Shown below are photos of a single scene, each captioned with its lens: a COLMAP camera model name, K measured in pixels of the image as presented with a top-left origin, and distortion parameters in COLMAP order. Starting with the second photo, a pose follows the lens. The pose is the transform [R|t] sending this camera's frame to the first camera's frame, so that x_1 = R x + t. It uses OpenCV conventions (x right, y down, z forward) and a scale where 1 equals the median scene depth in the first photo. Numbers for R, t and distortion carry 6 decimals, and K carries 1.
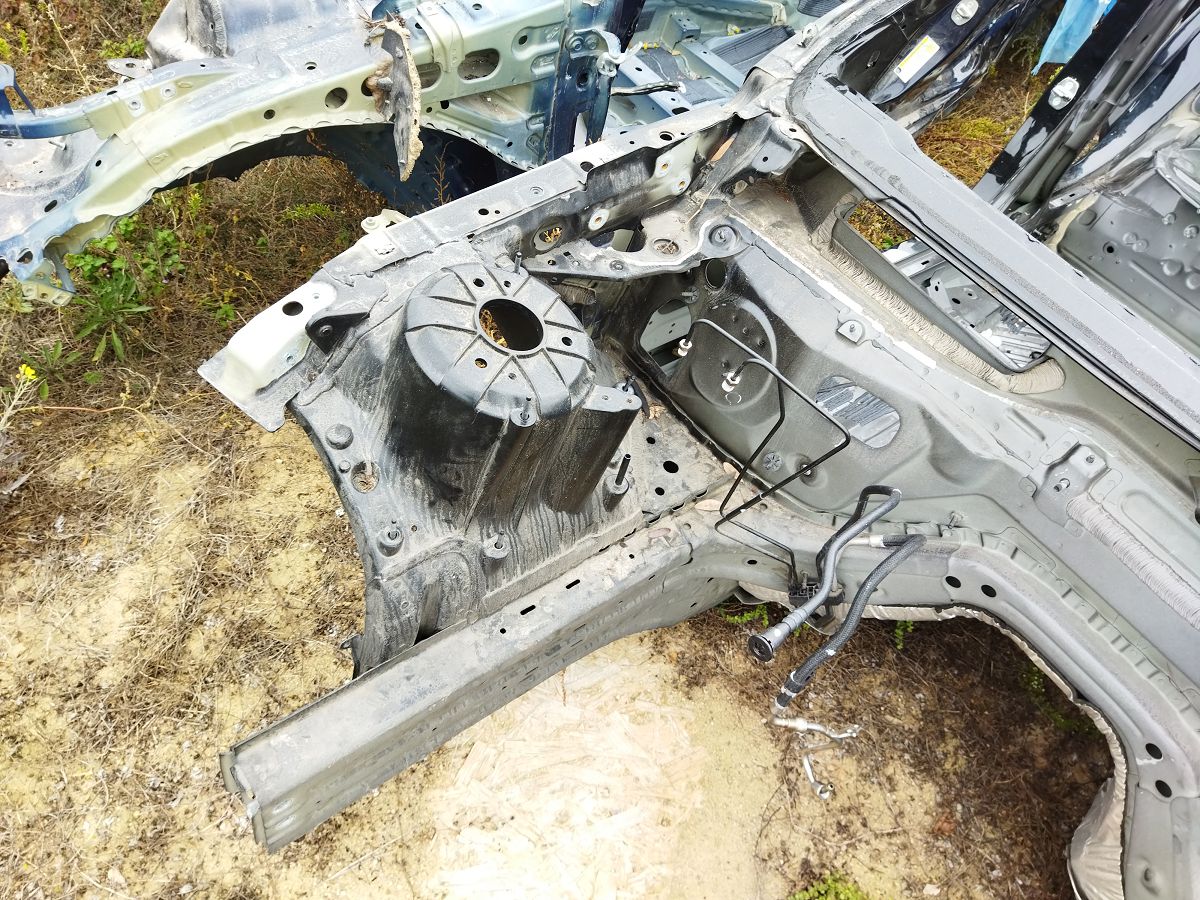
lens RADIAL K [[893.7, 0, 598.6], [0, 893.7, 435.2], [0, 0, 1]] dist [0.109138, -0.169182]
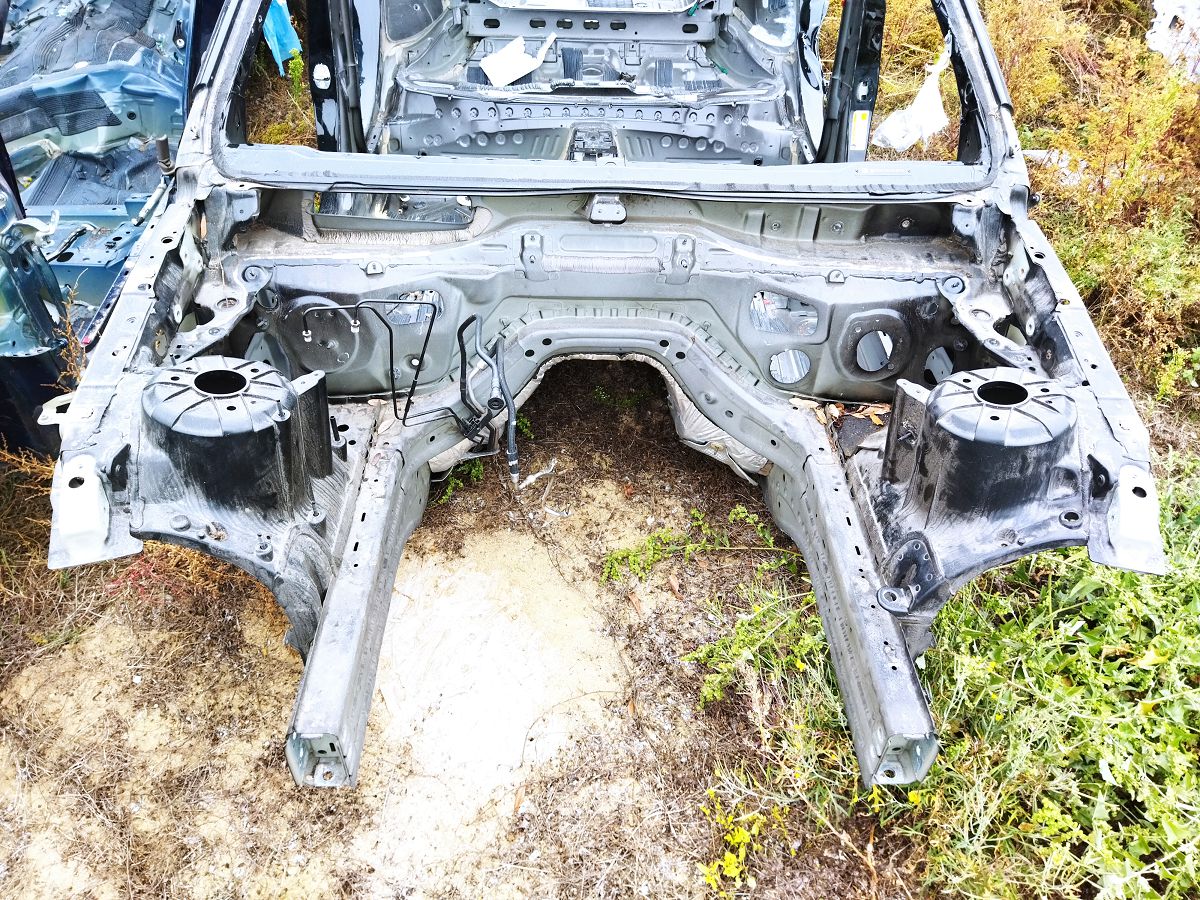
lens RADIAL K [[893.7, 0, 598.6], [0, 893.7, 435.2], [0, 0, 1]] dist [0.109138, -0.169182]
pose [[0.592508, -0.660026, 0.461843, -0.357979], [0.667551, 0.723193, 0.177109, 0.065730], [-0.450898, 0.203366, 0.869099, -0.398845]]
